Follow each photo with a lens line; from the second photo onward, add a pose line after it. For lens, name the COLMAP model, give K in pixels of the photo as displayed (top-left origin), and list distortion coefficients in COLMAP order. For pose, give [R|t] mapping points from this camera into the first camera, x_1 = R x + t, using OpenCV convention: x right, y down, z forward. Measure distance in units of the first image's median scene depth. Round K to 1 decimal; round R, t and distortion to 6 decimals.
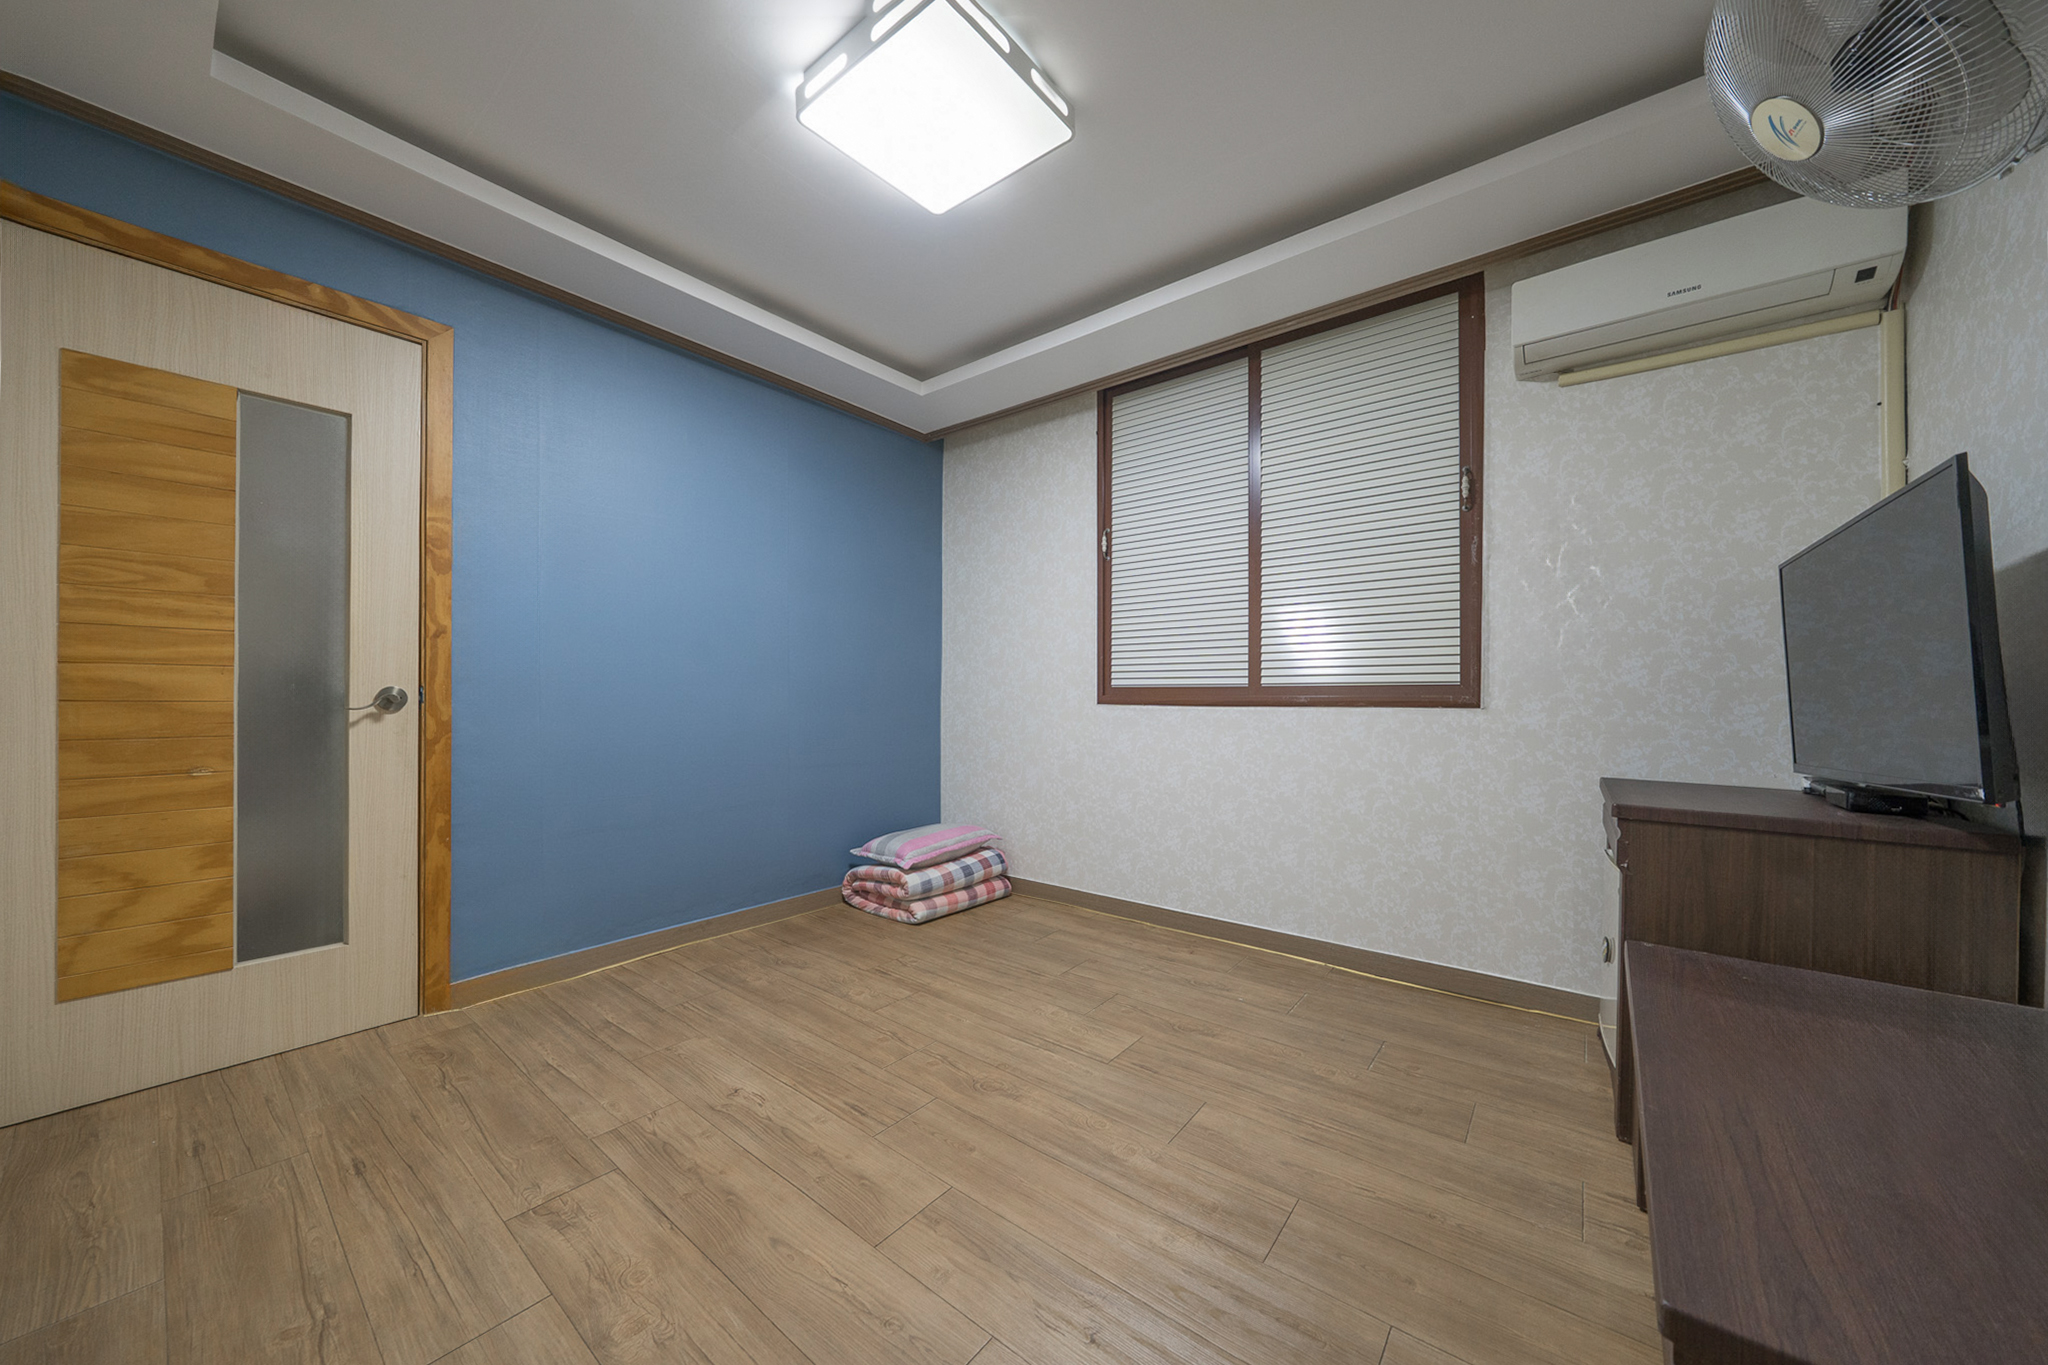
lens RADIAL K [[721.0, 0, 1019.9], [0, 721.0, 699.3], [0, 0, 1]] dist [-0.001765, -0.000177]
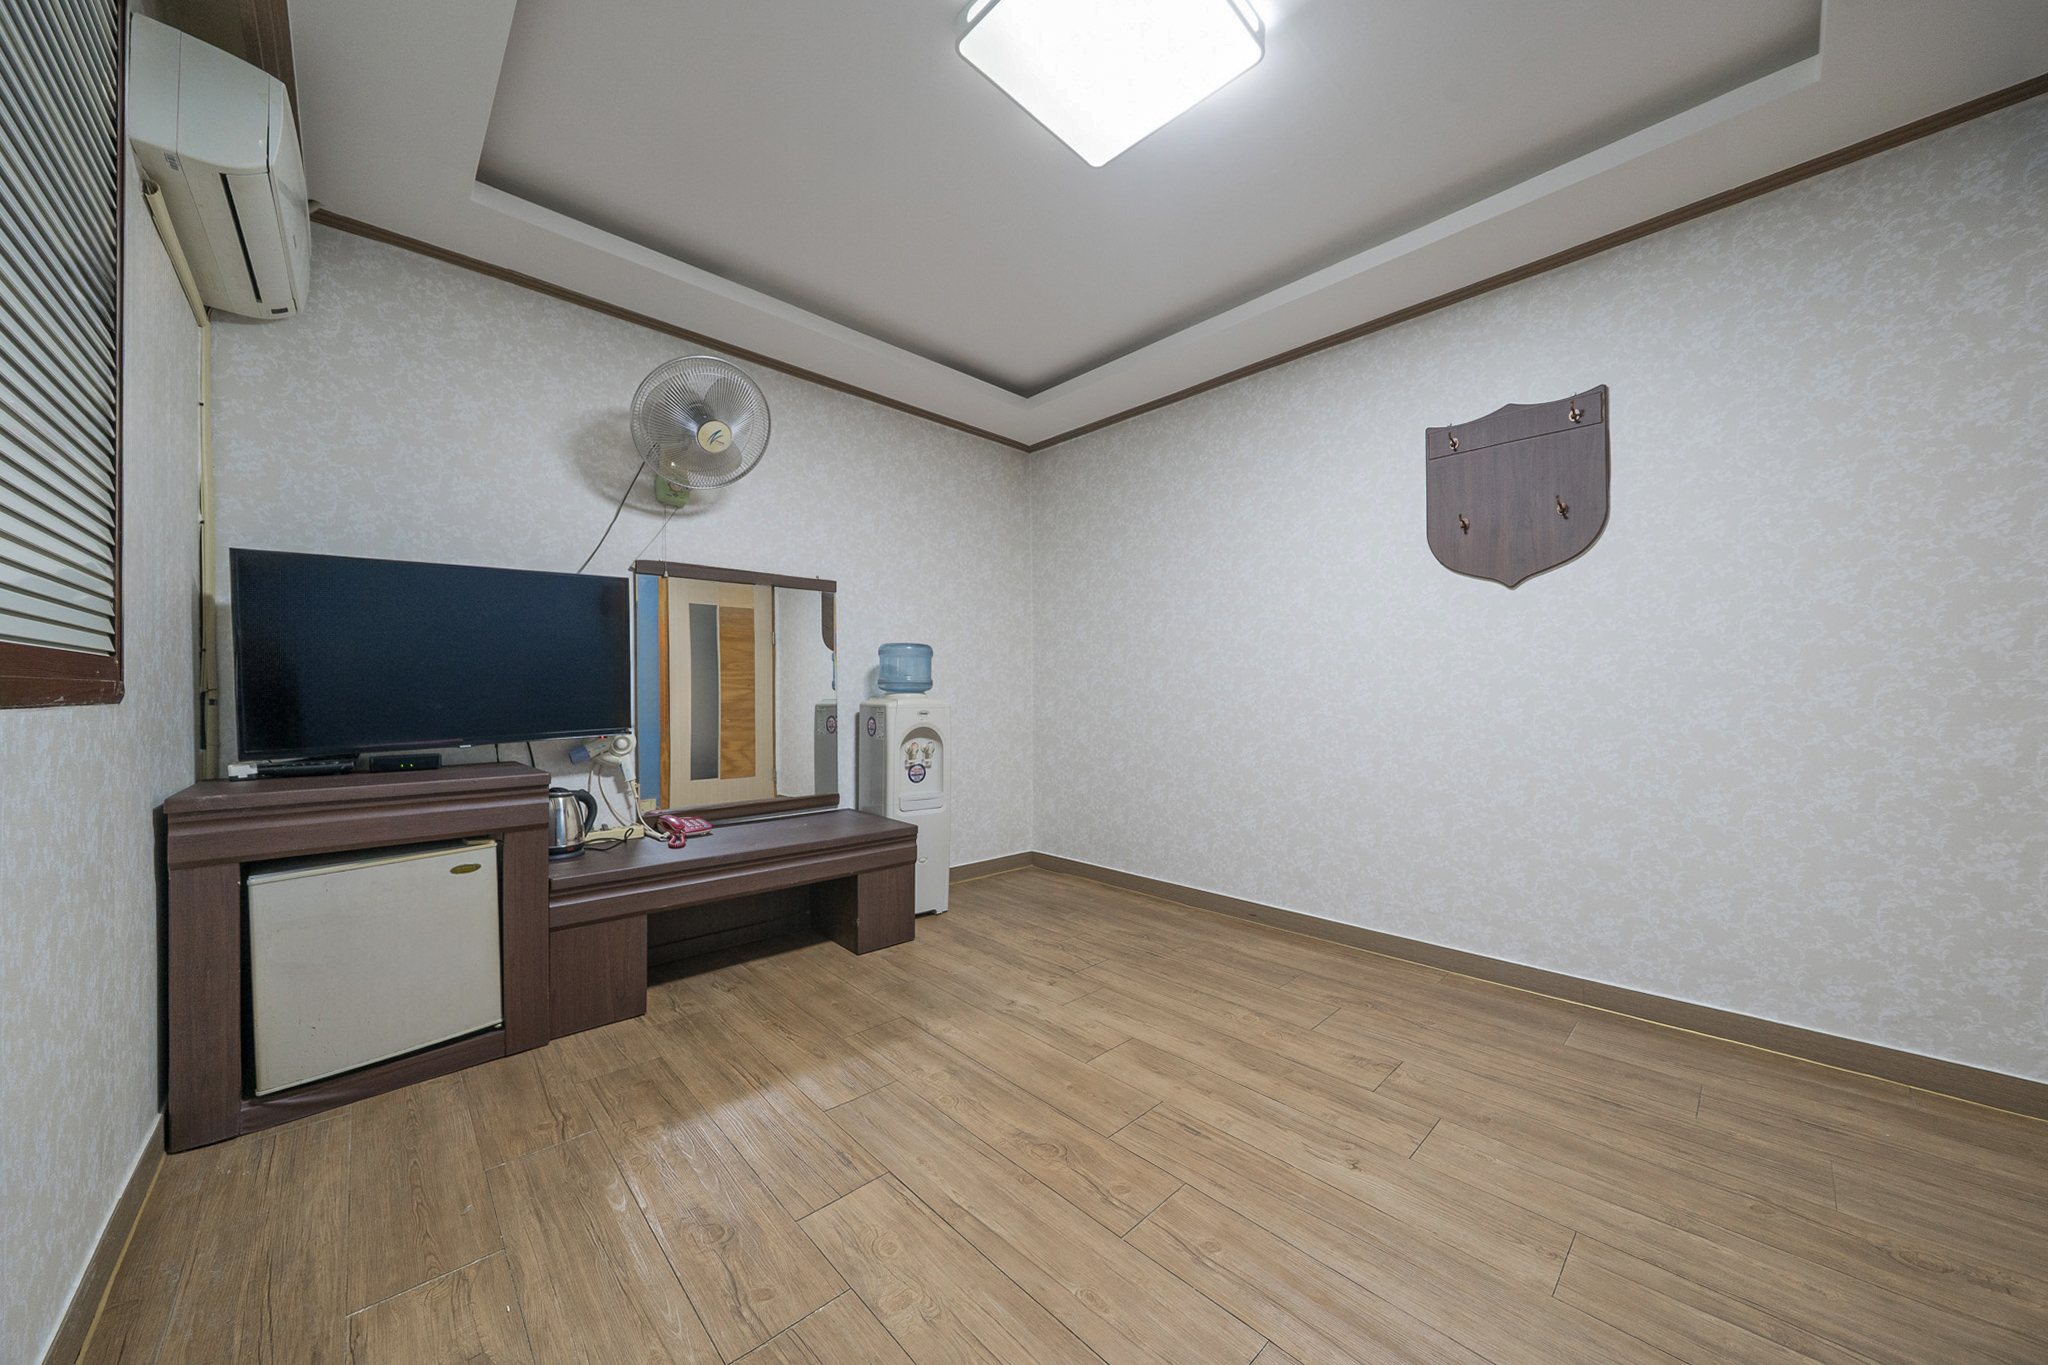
lens RADIAL K [[701.2, 0, 1065.5], [0, 701.2, 687.7], [0, 0, 1]] dist [-0.002231, -0.000144]
pose [[-0.996136, -0.001899, 0.087809, -0.120830], [-0.002268, 0.999989, -0.004107, 0.001822], [-0.087800, -0.004290, -0.996129, 1.640699]]
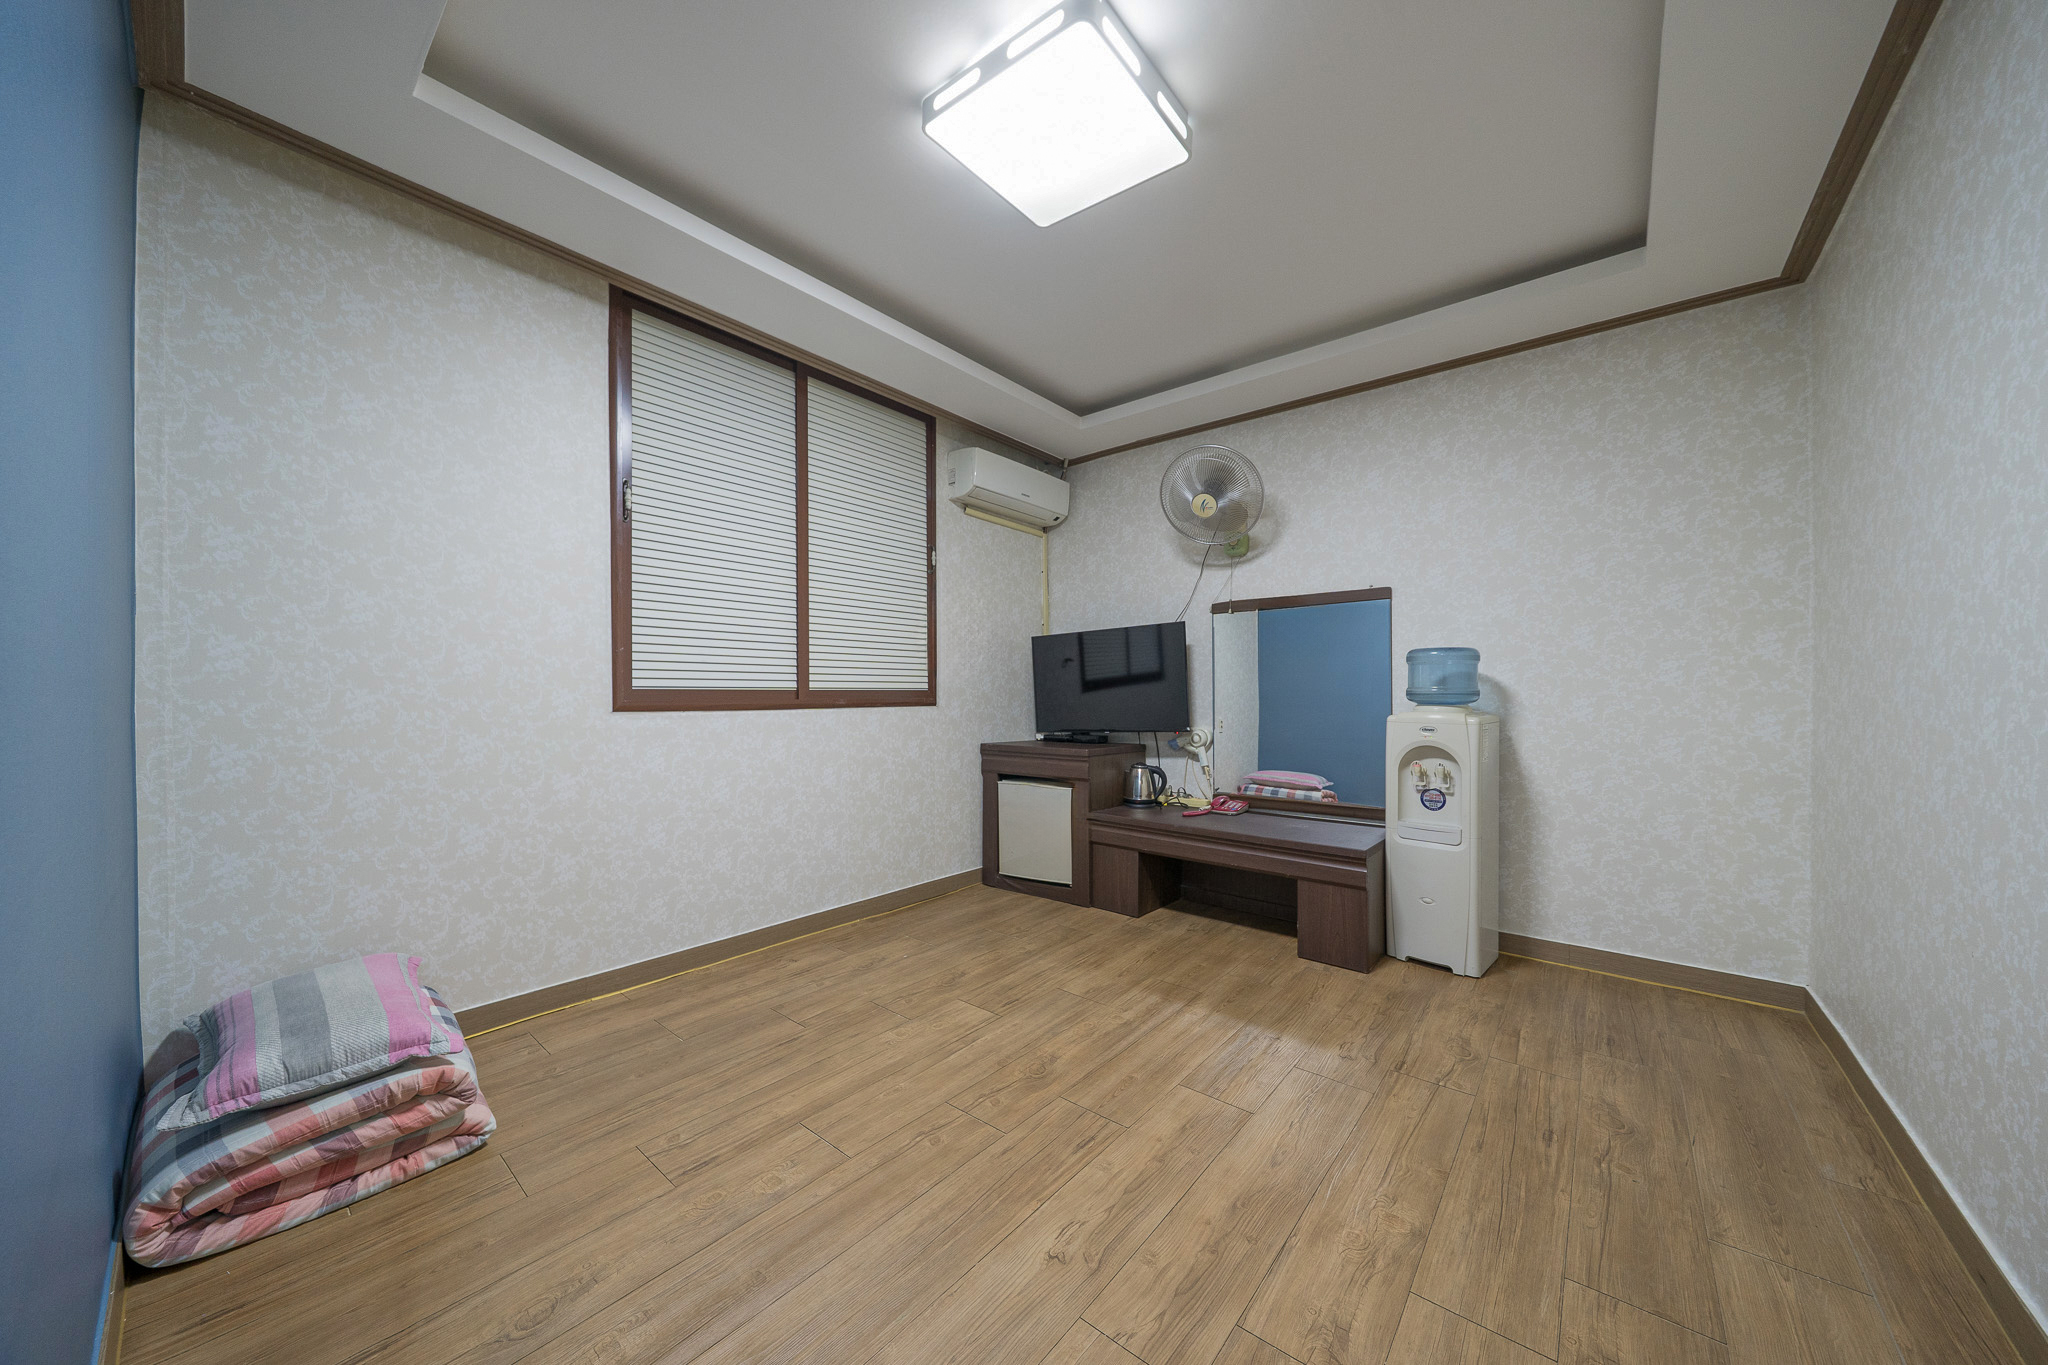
lens RADIAL K [[721.0, 0, 1019.9], [0, 721.0, 699.3], [0, 0, 1]] dist [-0.001765, -0.000177]
pose [[-0.000353, -0.010905, 0.999940, -0.996036], [0.002870, 0.999936, 0.010906, -0.020451], [-0.999996, 0.002874, -0.000322, 0.927181]]
